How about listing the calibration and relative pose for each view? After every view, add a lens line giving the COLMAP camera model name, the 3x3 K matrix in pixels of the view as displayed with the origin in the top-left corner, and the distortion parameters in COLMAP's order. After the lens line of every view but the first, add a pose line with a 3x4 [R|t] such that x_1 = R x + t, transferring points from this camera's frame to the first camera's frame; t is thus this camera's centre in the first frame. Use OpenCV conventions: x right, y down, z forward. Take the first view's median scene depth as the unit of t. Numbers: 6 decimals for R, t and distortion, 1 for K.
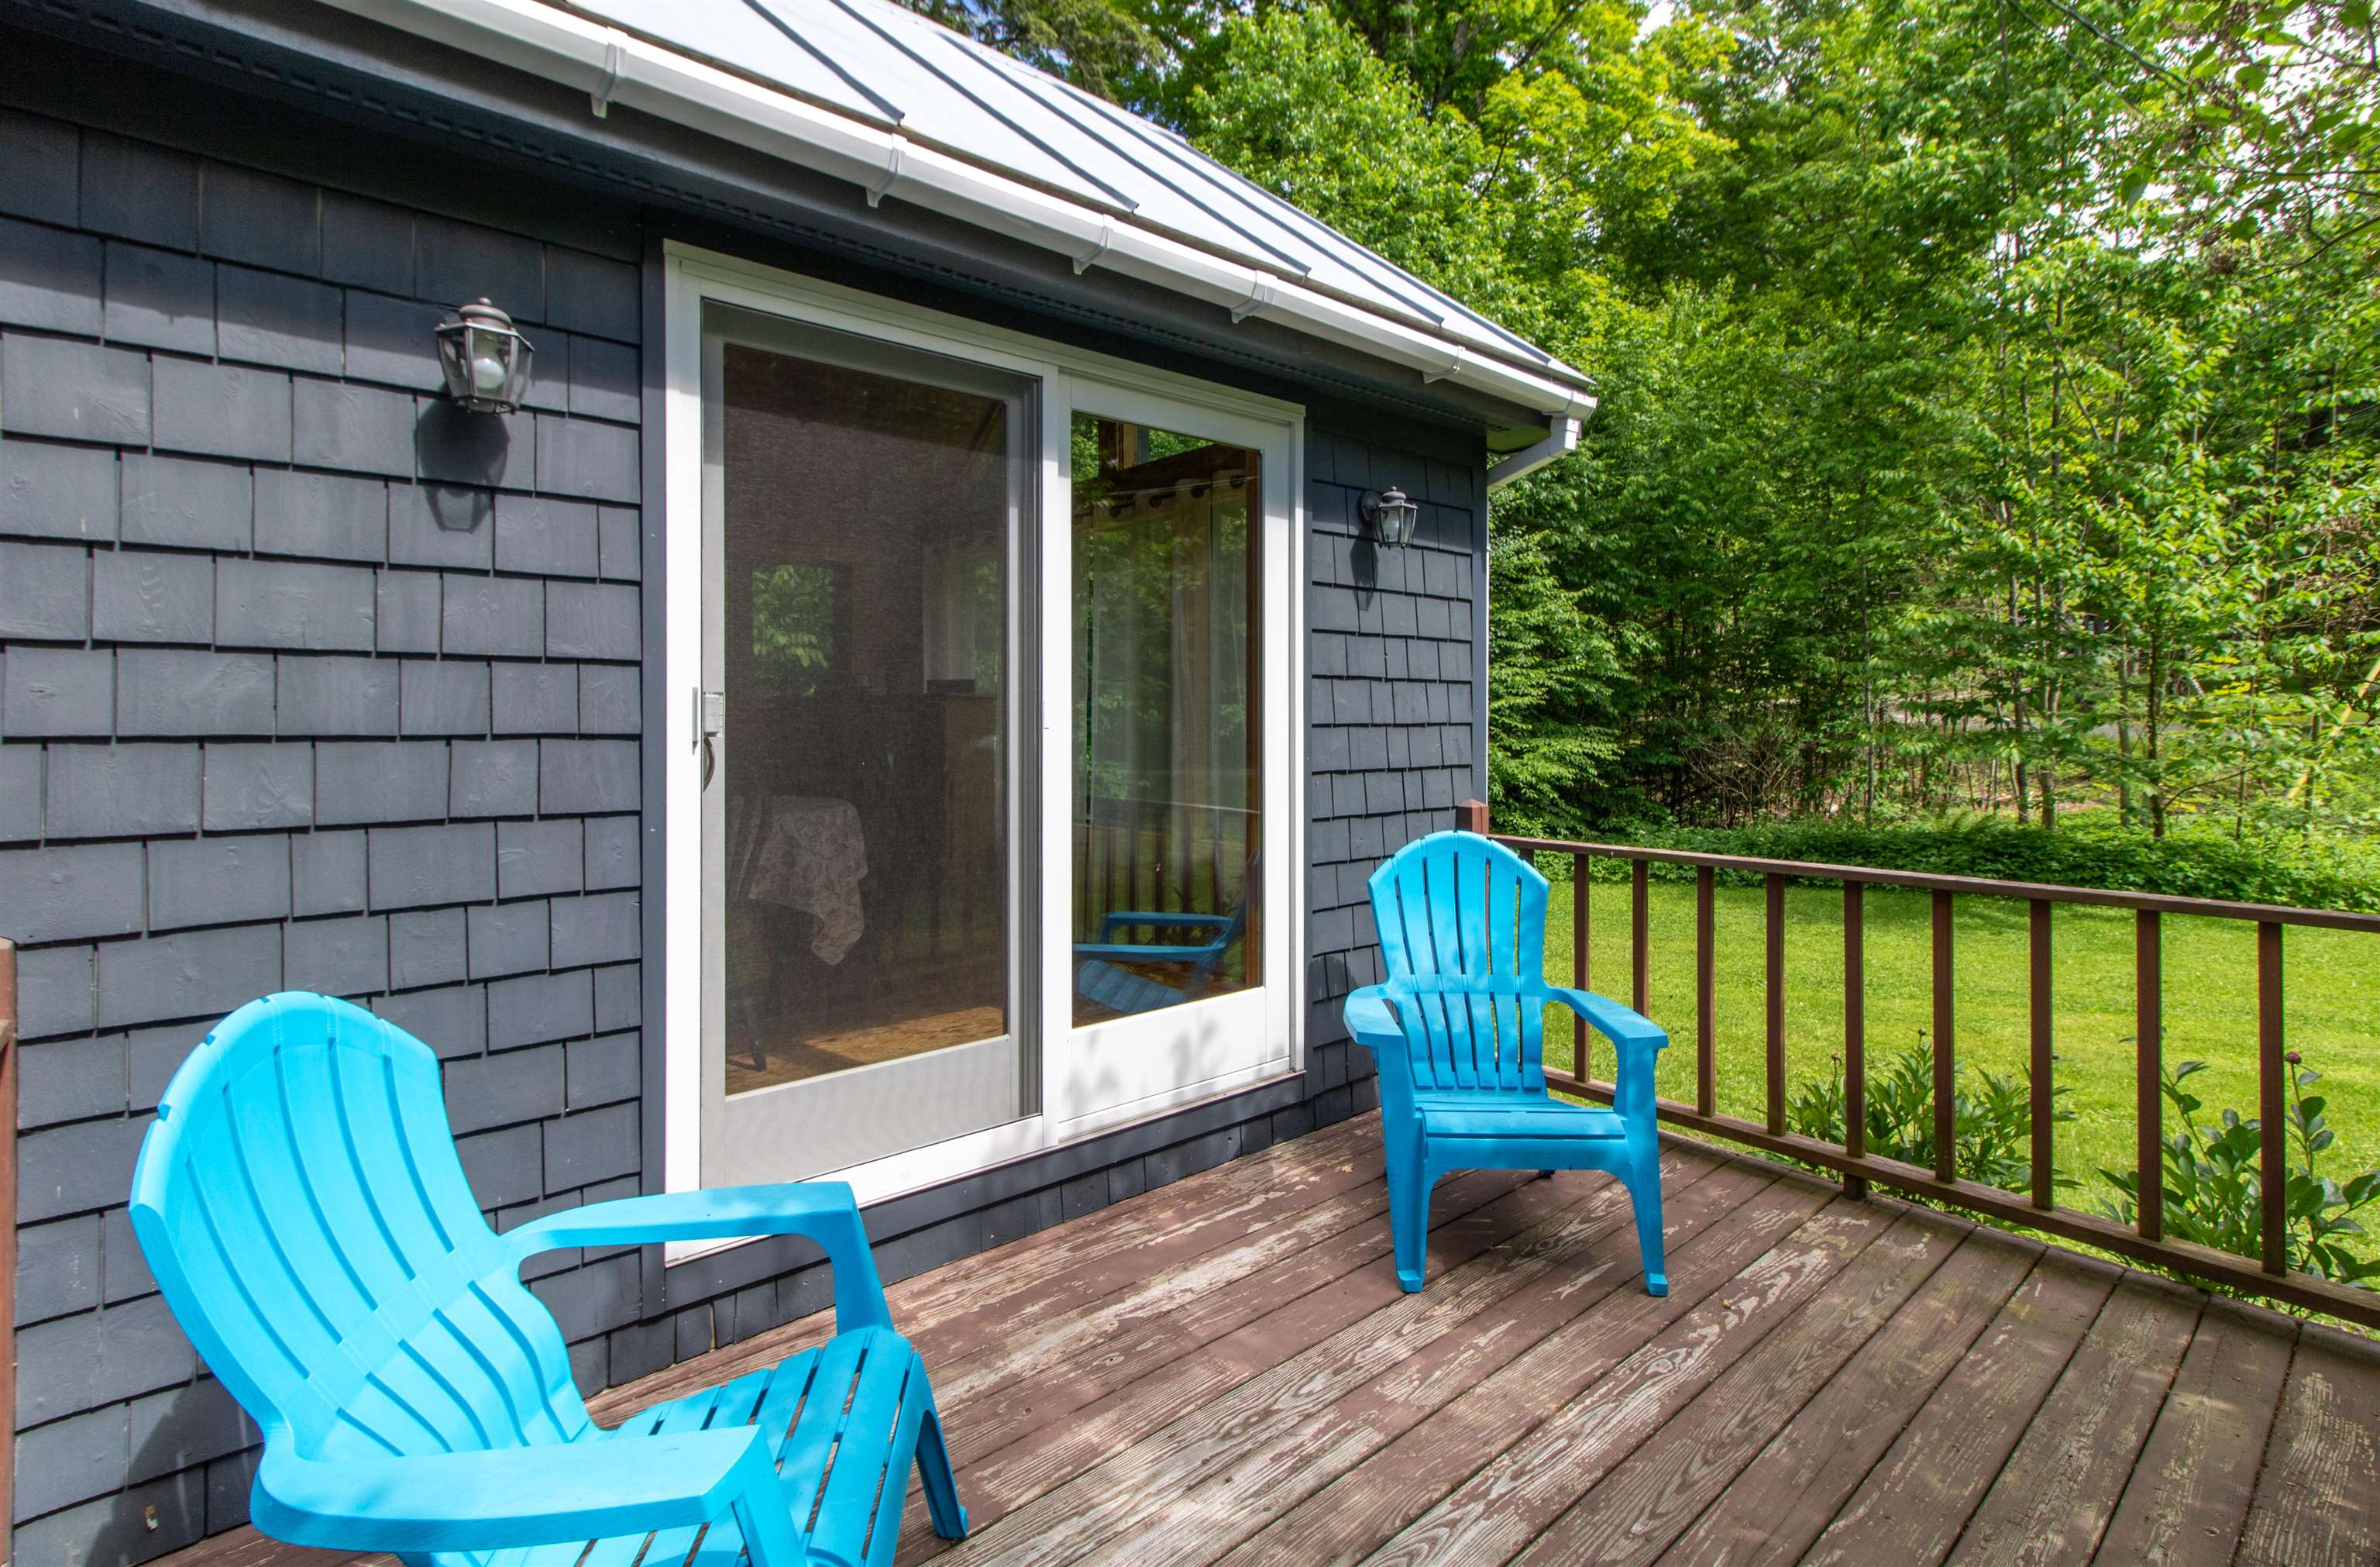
lens RADIAL K [[1128.7, 0, 1185.2], [0, 1128.7, 723.2], [0, 0, 1]] dist [0.000977, 0.000050]
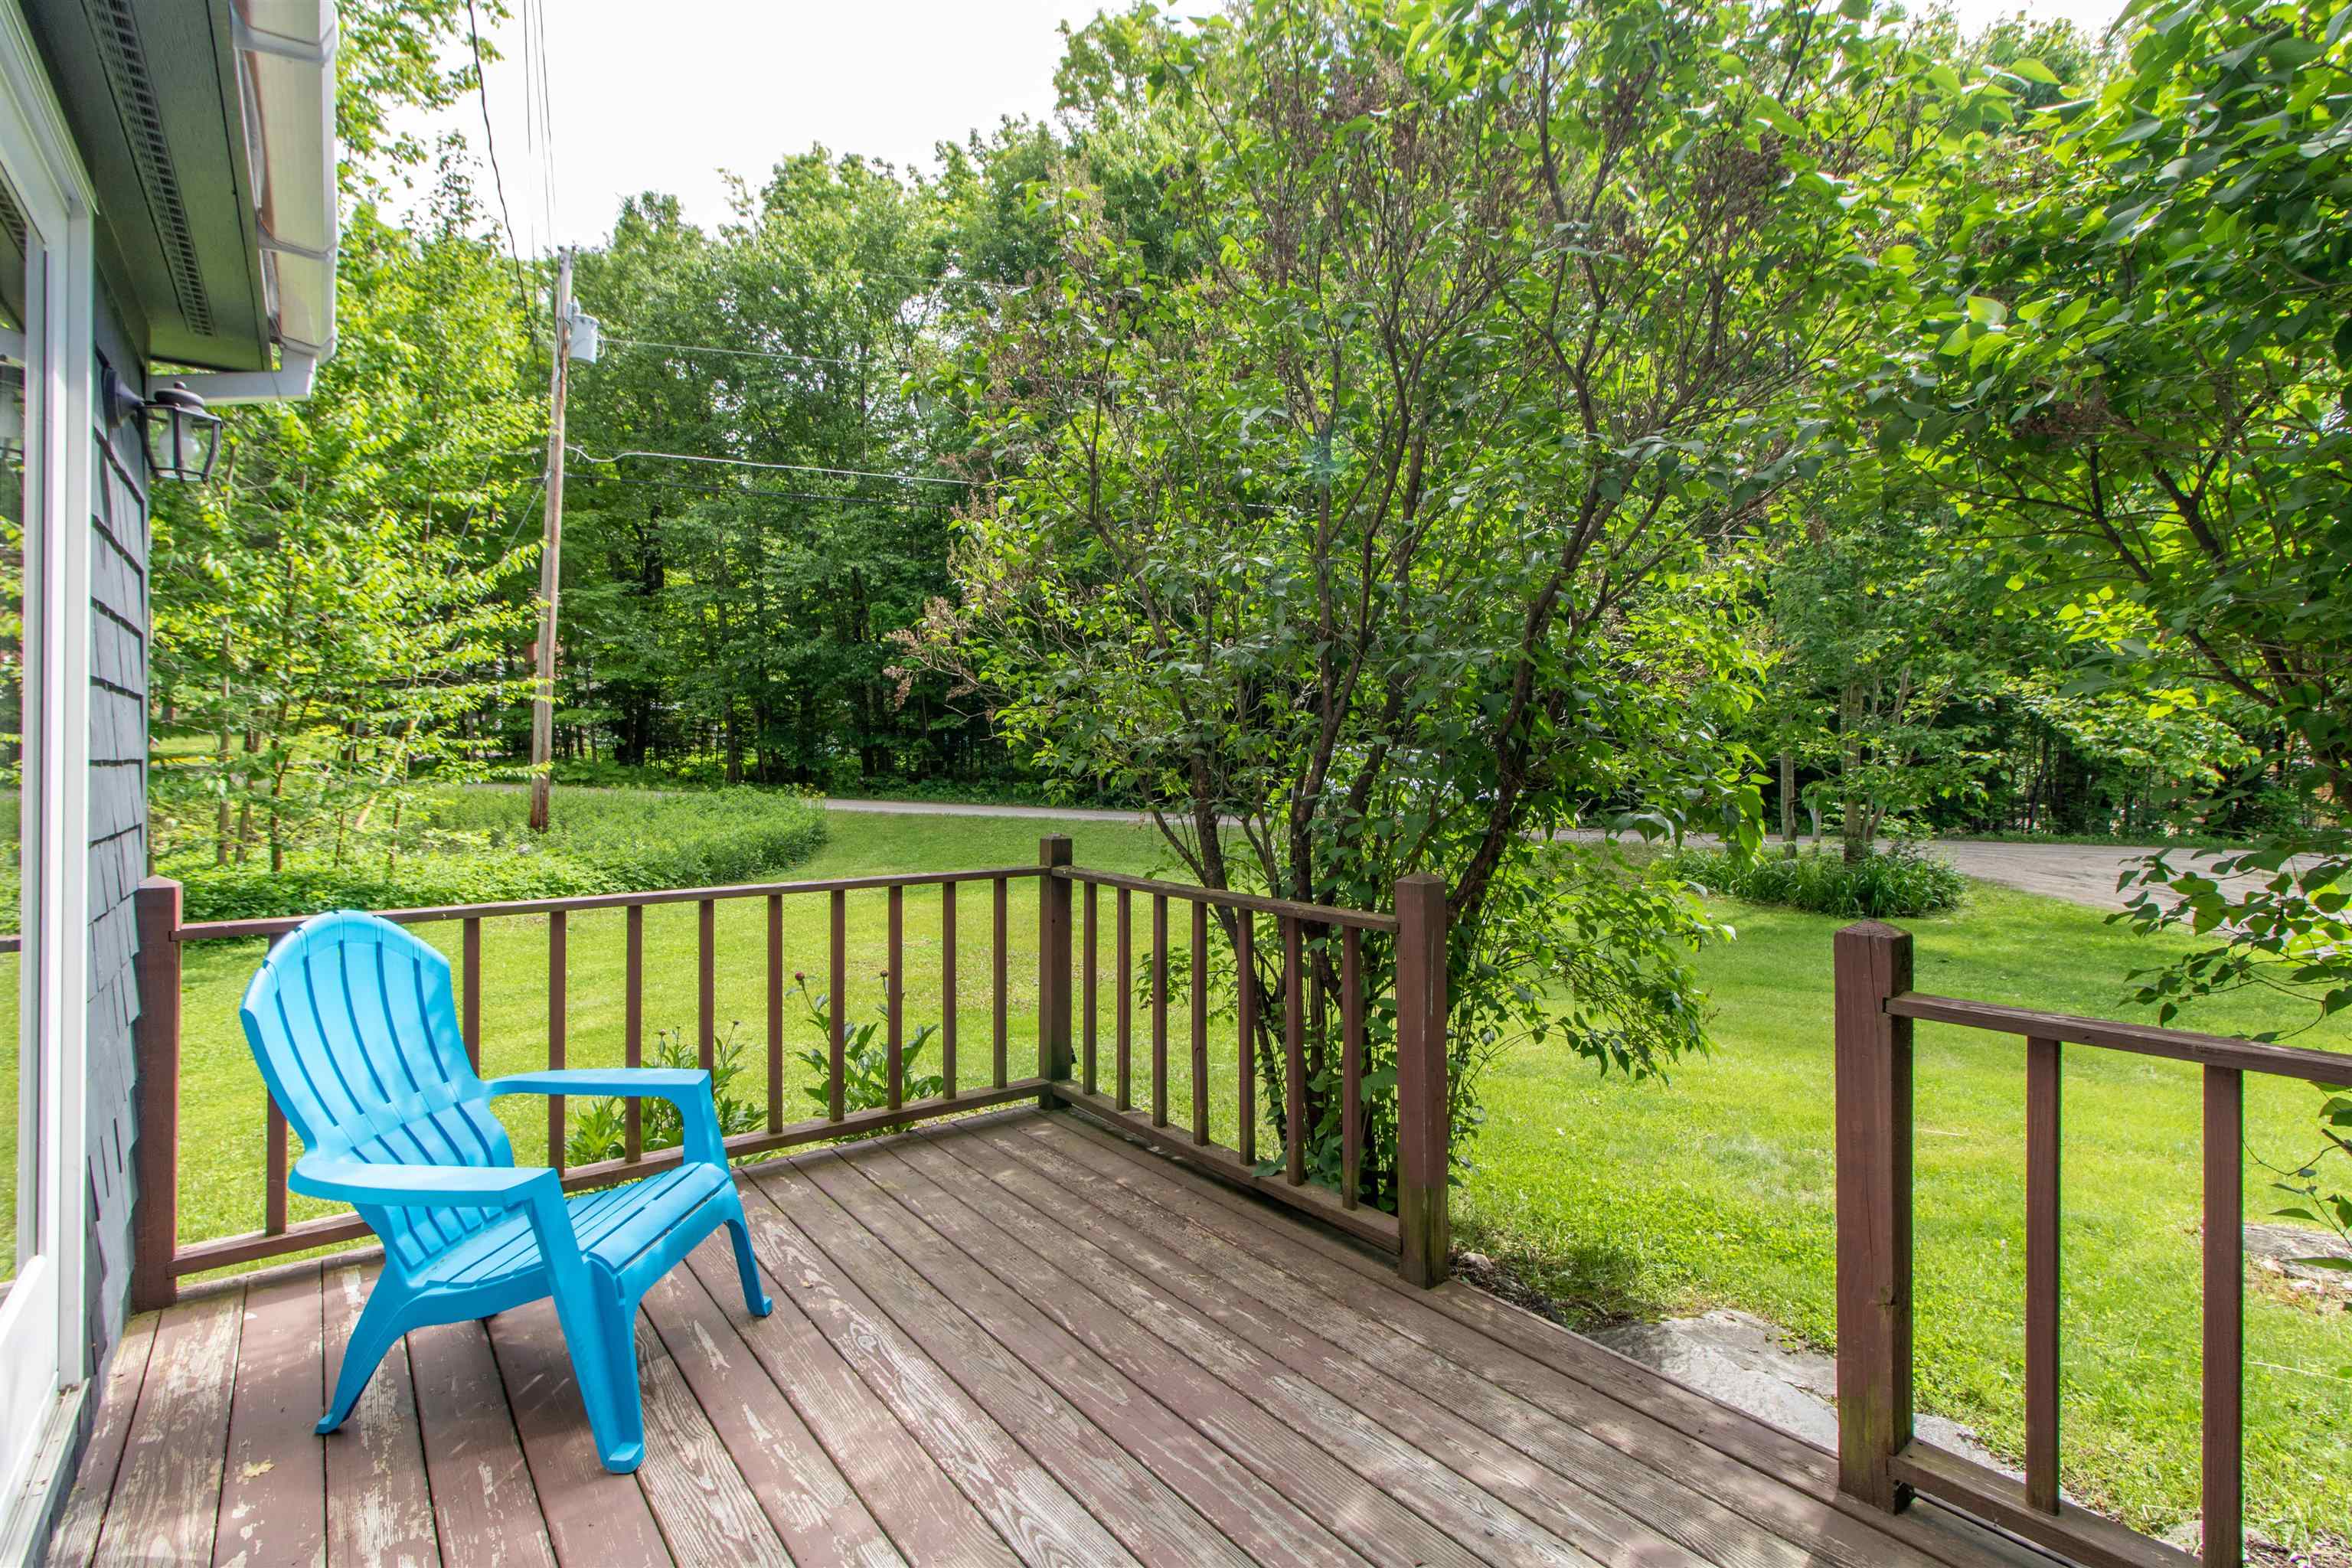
lens RADIAL K [[1059.5, 0, 1176.0], [0, 1059.5, 784.0], [0, 0, 1]] dist [-0.000381, -0.000070]
pose [[0.041205, -0.026837, 0.998790, -0.574631], [-0.005525, 0.999618, 0.027087, -0.024759], [-0.999135, -0.006634, 0.041041, 0.597974]]
